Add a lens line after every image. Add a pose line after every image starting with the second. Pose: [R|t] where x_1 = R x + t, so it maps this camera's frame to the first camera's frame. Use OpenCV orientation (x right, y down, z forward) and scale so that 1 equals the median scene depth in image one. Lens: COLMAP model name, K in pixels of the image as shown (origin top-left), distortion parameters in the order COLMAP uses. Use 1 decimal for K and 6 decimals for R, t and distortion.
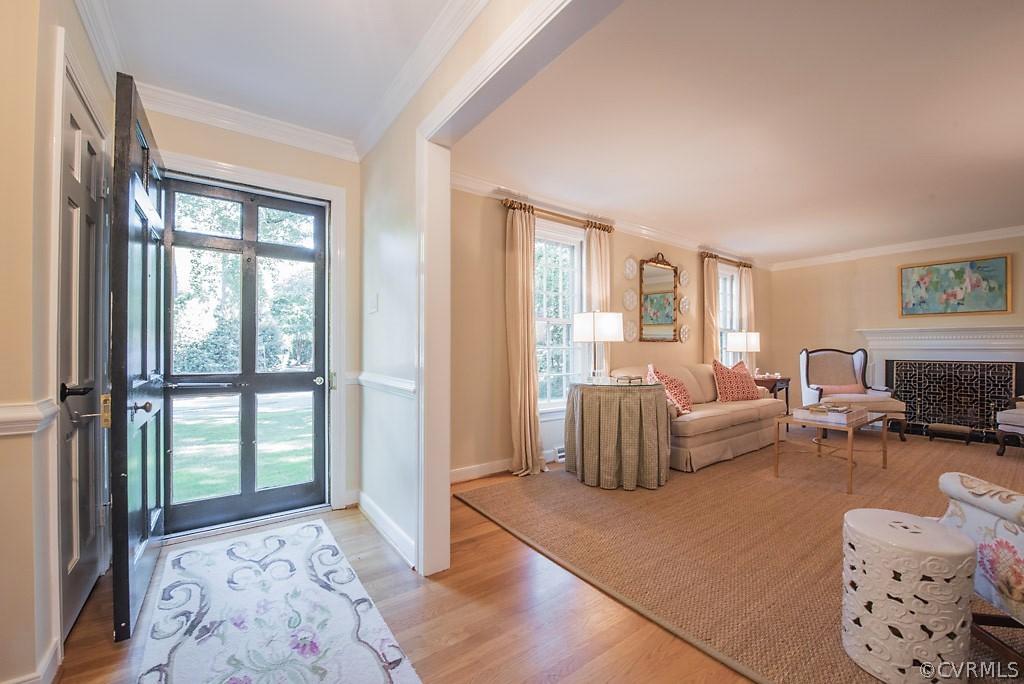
lens RADIAL K [[406.1, 0, 508.0], [0, 406.1, 346.3], [0, 0, 1]] dist [-0.020564, -0.000143]
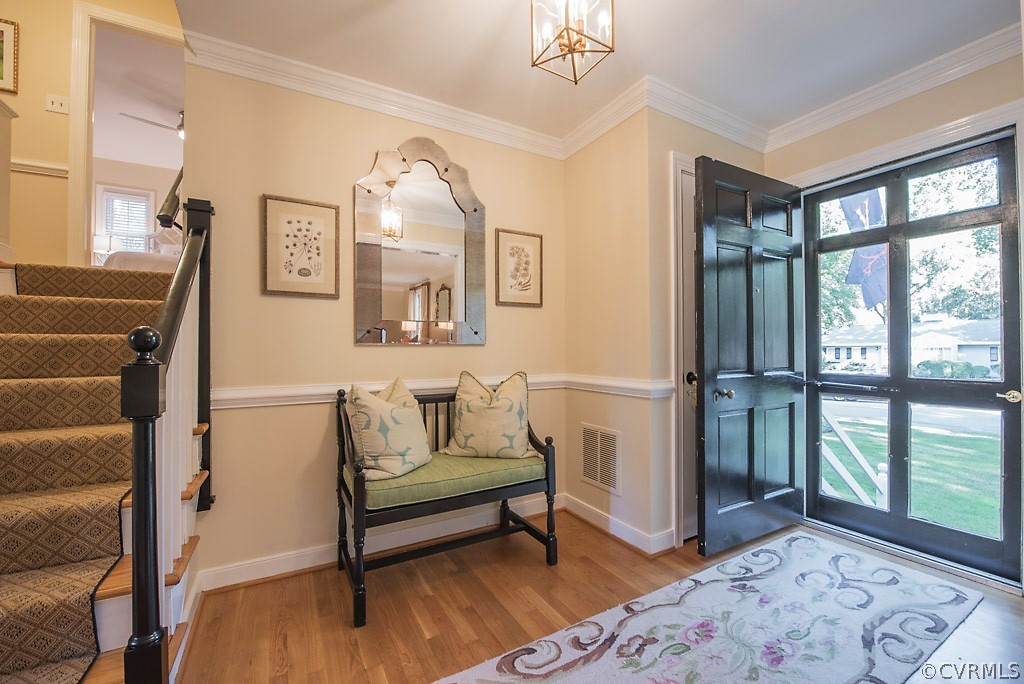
lens RADIAL K [[406.1, 0, 508.0], [0, 406.1, 346.3], [0, 0, 1]] dist [-0.020564, -0.000143]
pose [[-0.108591, -0.005182, -0.994073, 0.364306], [0.010252, 0.999927, -0.006333, -0.004233], [0.994034, -0.010878, -0.108530, 0.313014]]
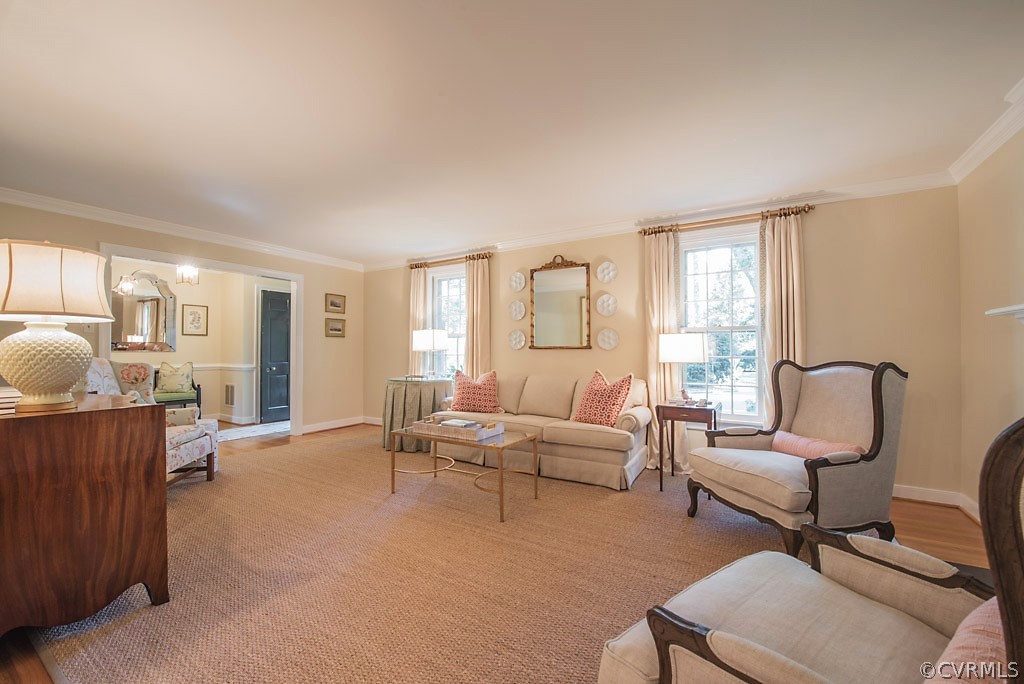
lens RADIAL K [[406.1, 0, 508.0], [0, 406.1, 346.3], [0, 0, 1]] dist [-0.020564, -0.000143]
pose [[0.390842, -0.008709, -0.920417, 2.710219], [0.003643, 0.999962, -0.007915, -0.022778], [0.920451, -0.000260, 0.390859, 1.167407]]
